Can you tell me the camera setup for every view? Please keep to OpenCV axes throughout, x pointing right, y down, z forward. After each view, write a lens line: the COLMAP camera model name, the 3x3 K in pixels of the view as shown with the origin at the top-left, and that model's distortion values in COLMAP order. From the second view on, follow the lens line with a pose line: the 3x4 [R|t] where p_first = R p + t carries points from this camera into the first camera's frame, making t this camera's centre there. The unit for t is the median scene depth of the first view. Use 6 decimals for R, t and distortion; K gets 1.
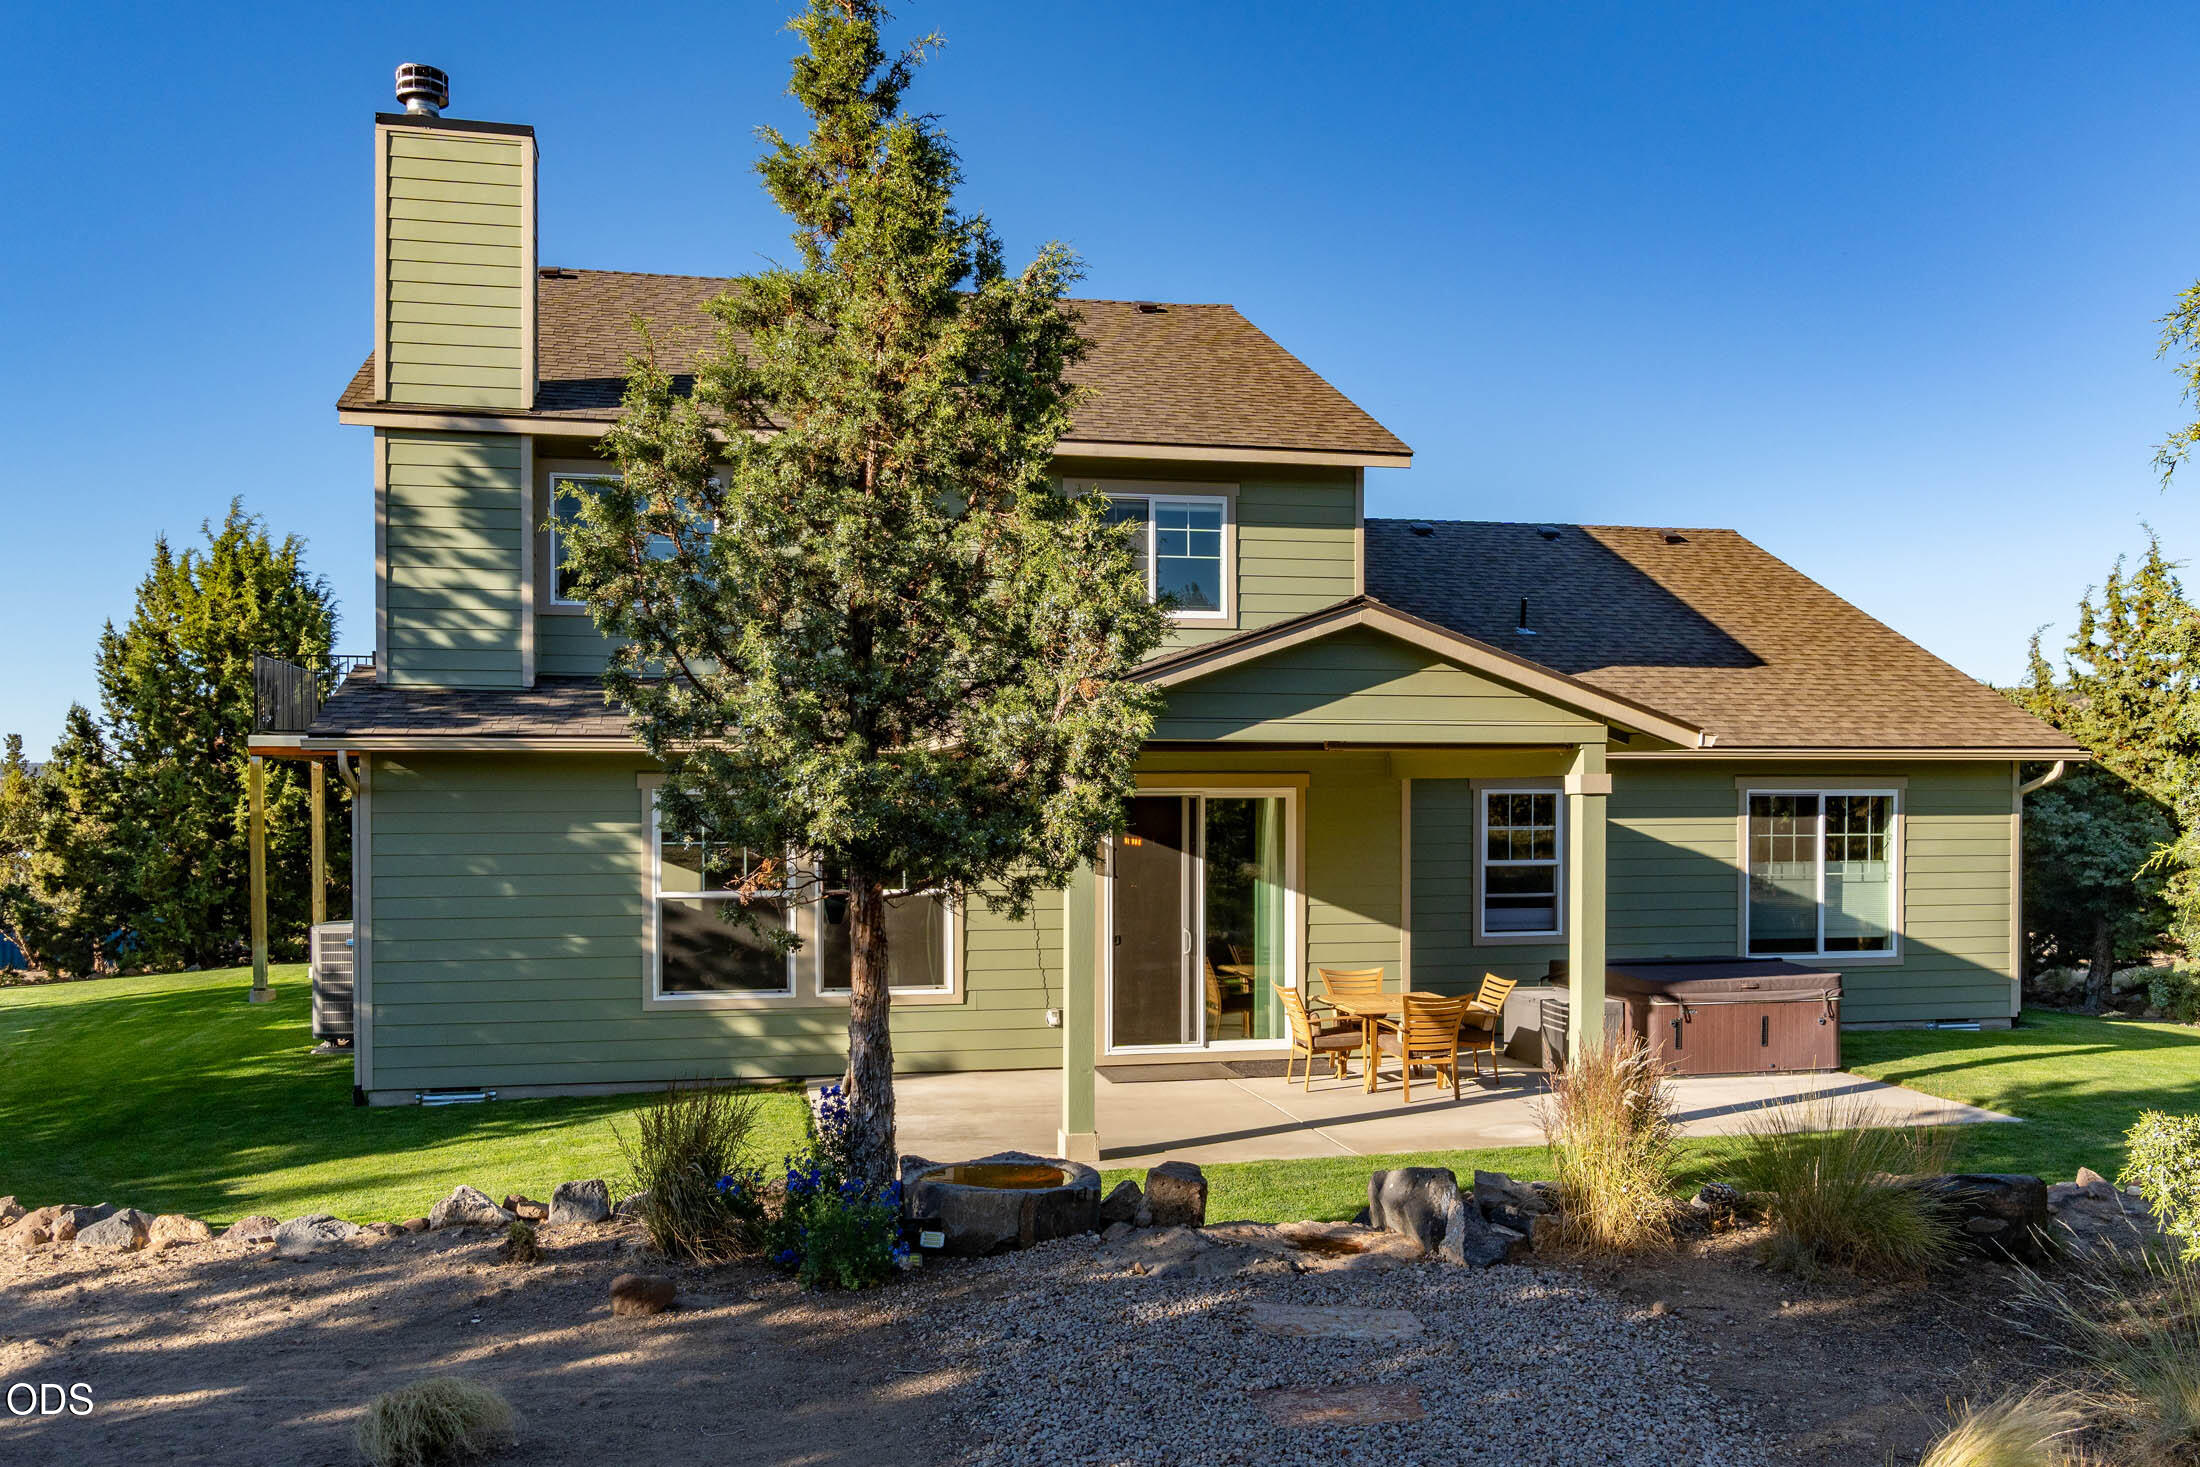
lens RADIAL K [[1692.6, 0, 954.0], [0, 1692.6, 836.5], [0, 0, 1]] dist [0.000040, -0.002003]
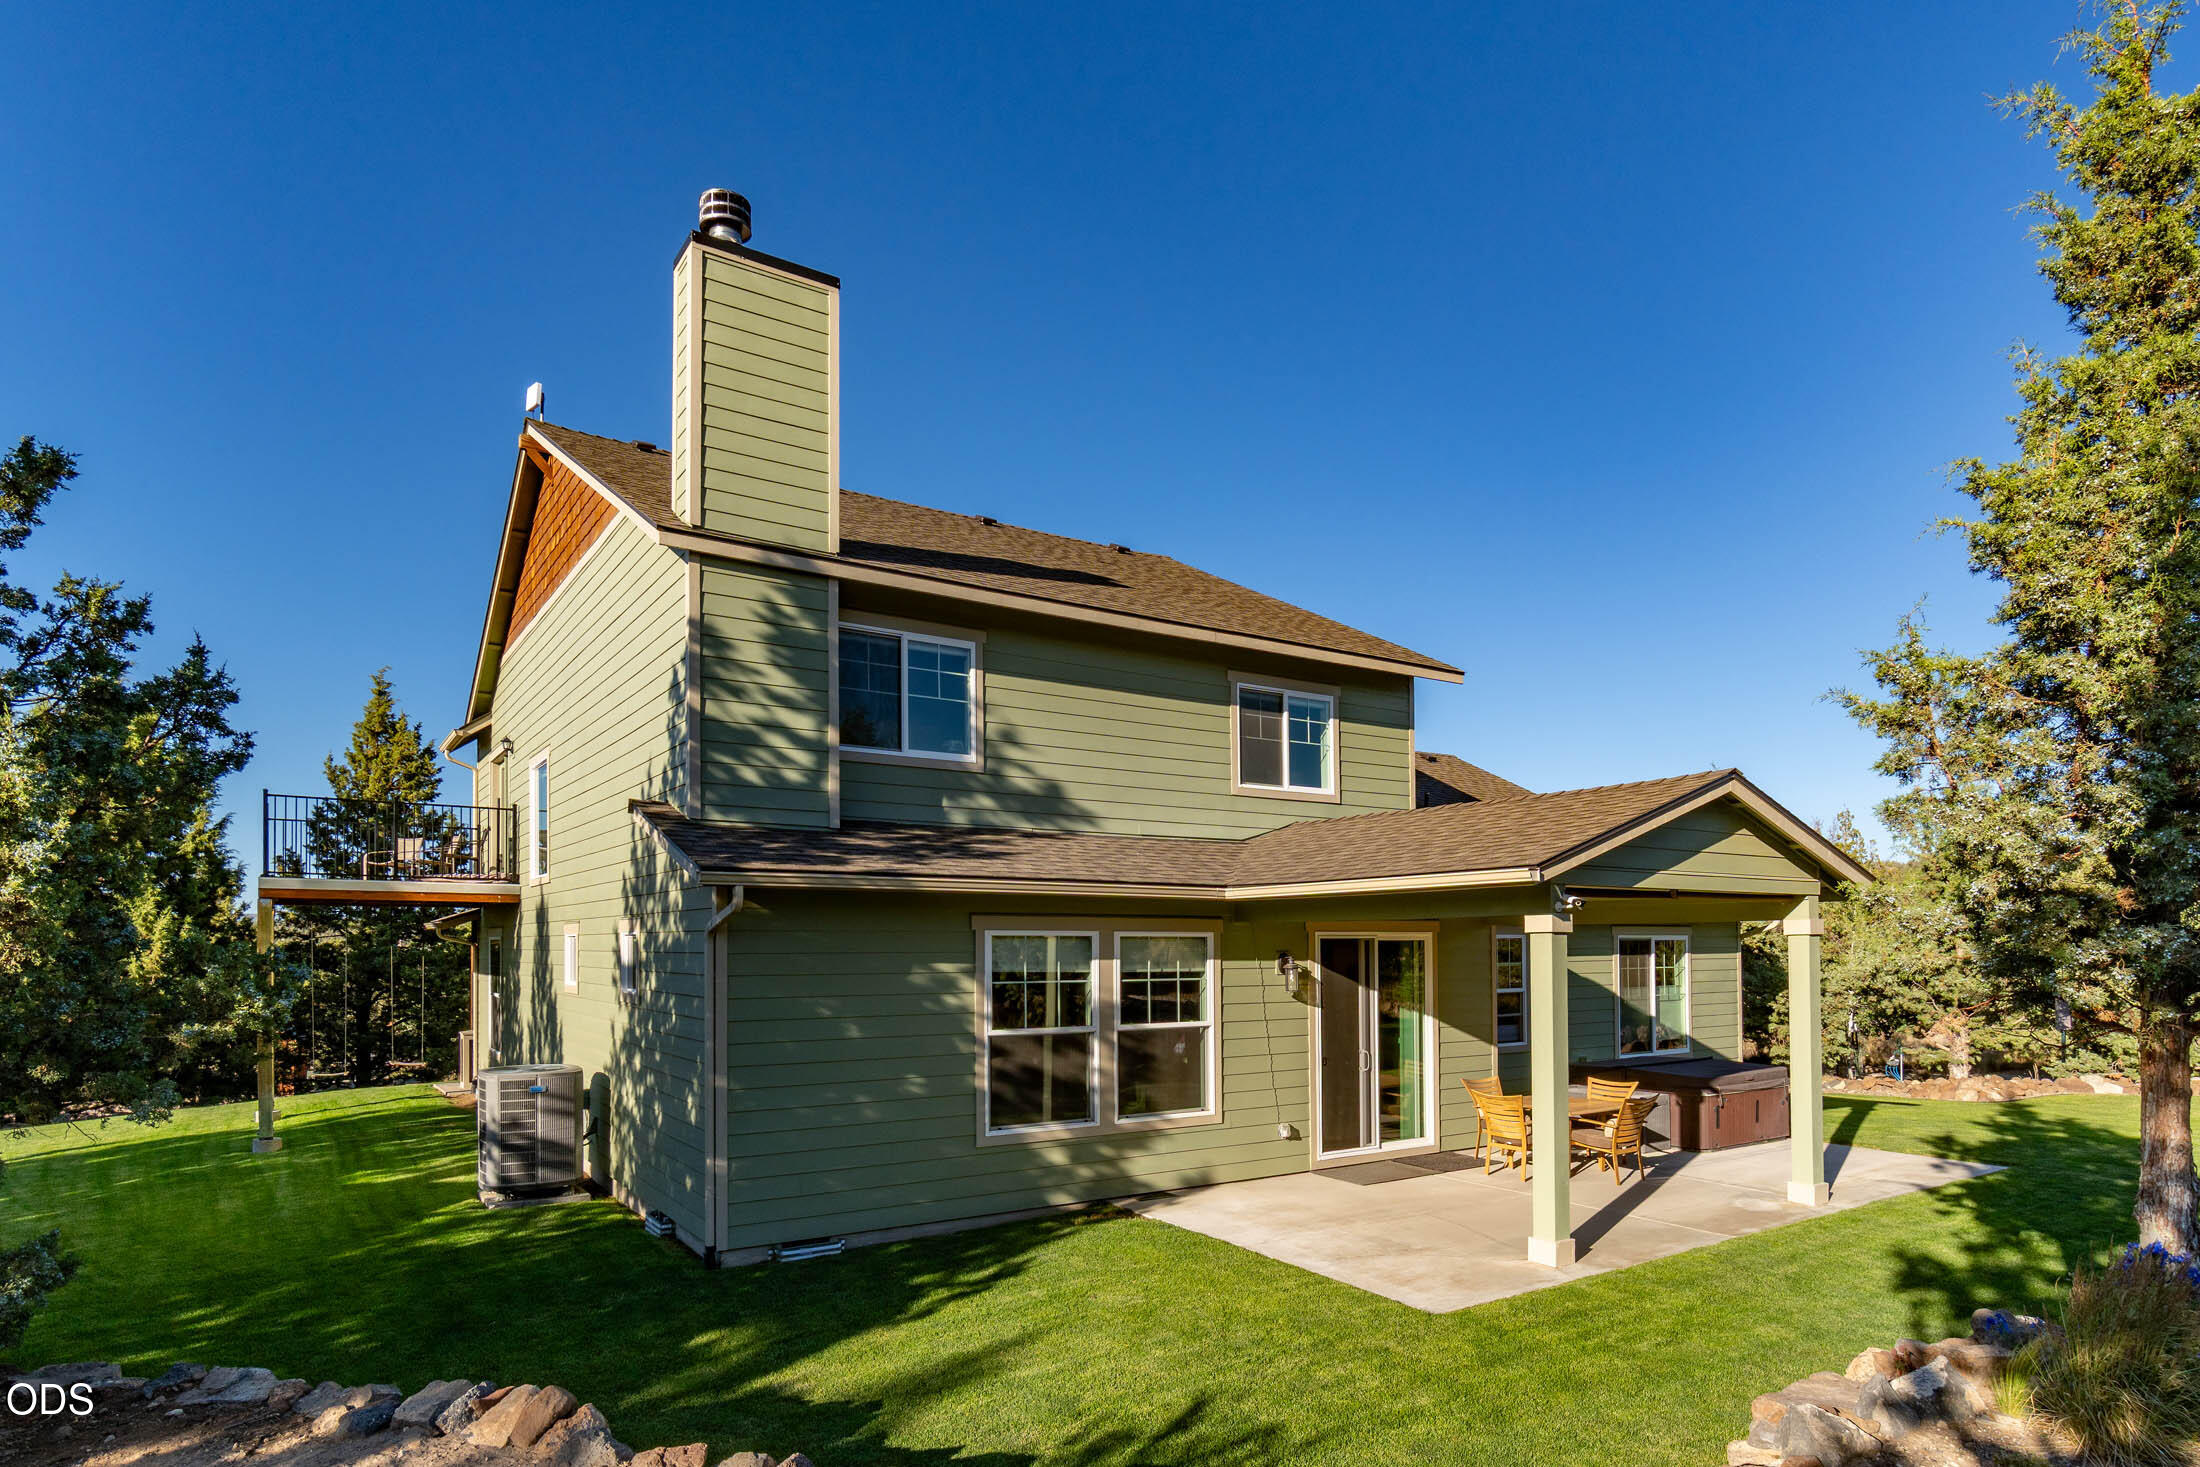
lens RADIAL K [[1209.9, 0, 1016.7], [0, 1209.9, 940.0], [0, 0, 1]] dist [-0.004009, -0.000324]
pose [[0.932259, 0.001283, 0.361788, -0.411613], [0.009639, 0.999551, -0.028381, -0.001033], [-0.361662, 0.029946, 0.931828, 0.297801]]
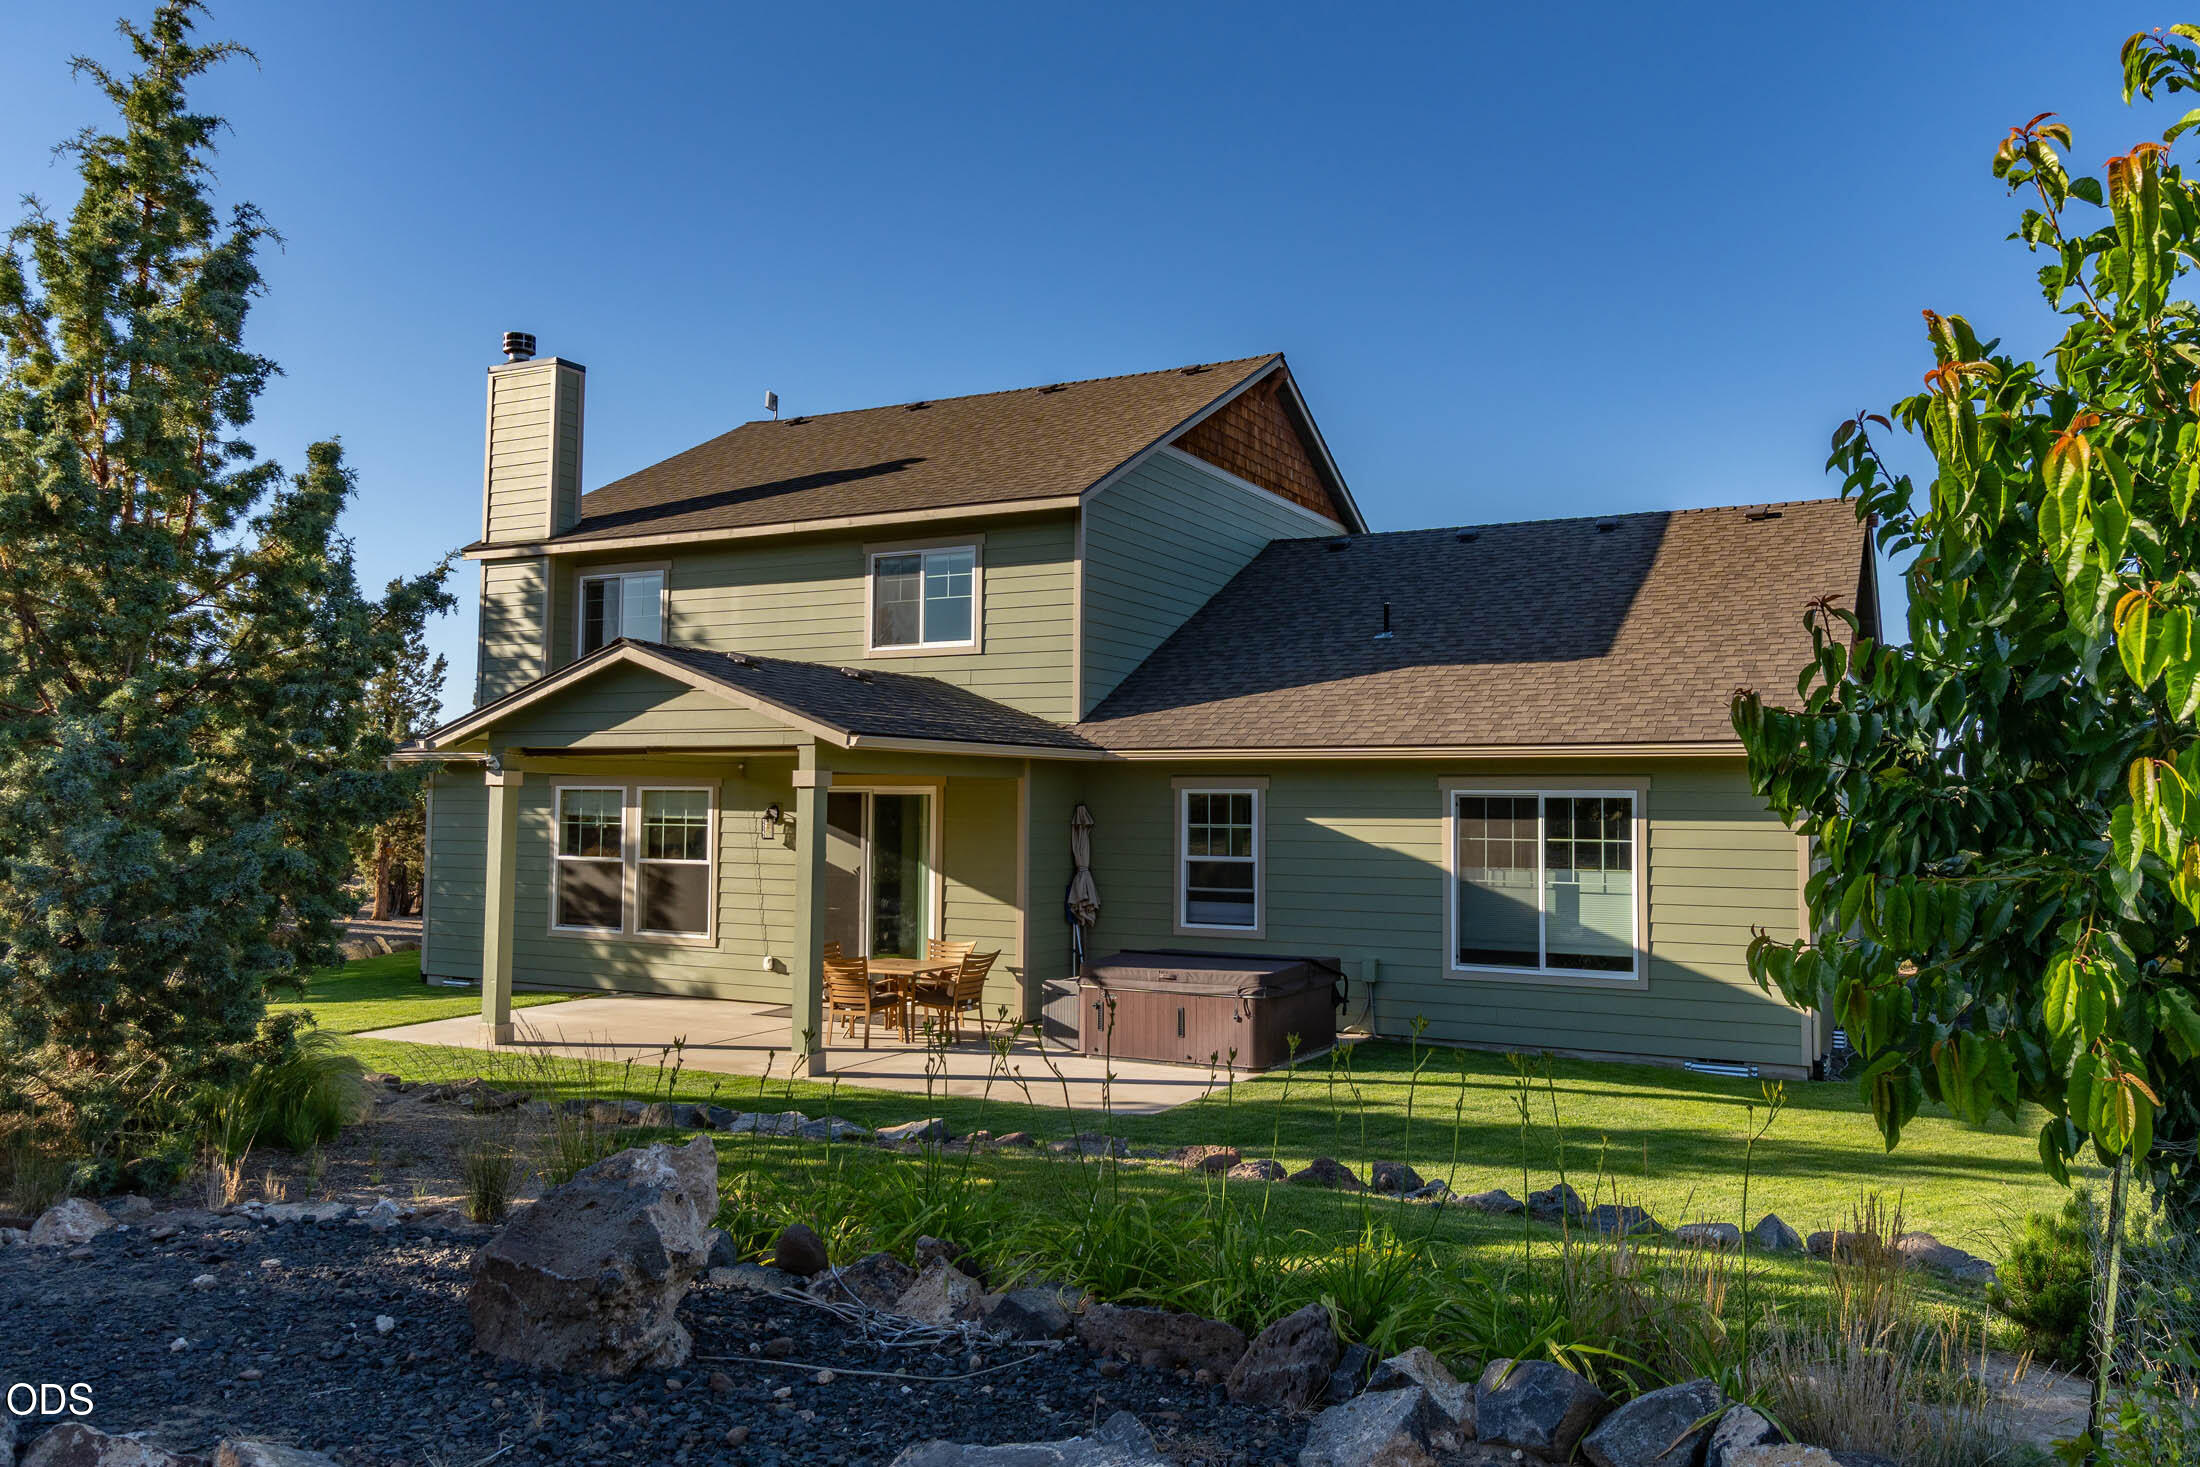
lens RADIAL K [[1563.3, 0, 1100.0], [0, 1563.3, 733.5], [0, 0, 1]] dist [0.005568, 0.005845]
pose [[0.781696, -0.020087, -0.623336, 1.015862], [-0.024987, 0.997670, -0.063485, 0.001719], [0.623158, 0.065202, 0.779373, 0.215440]]
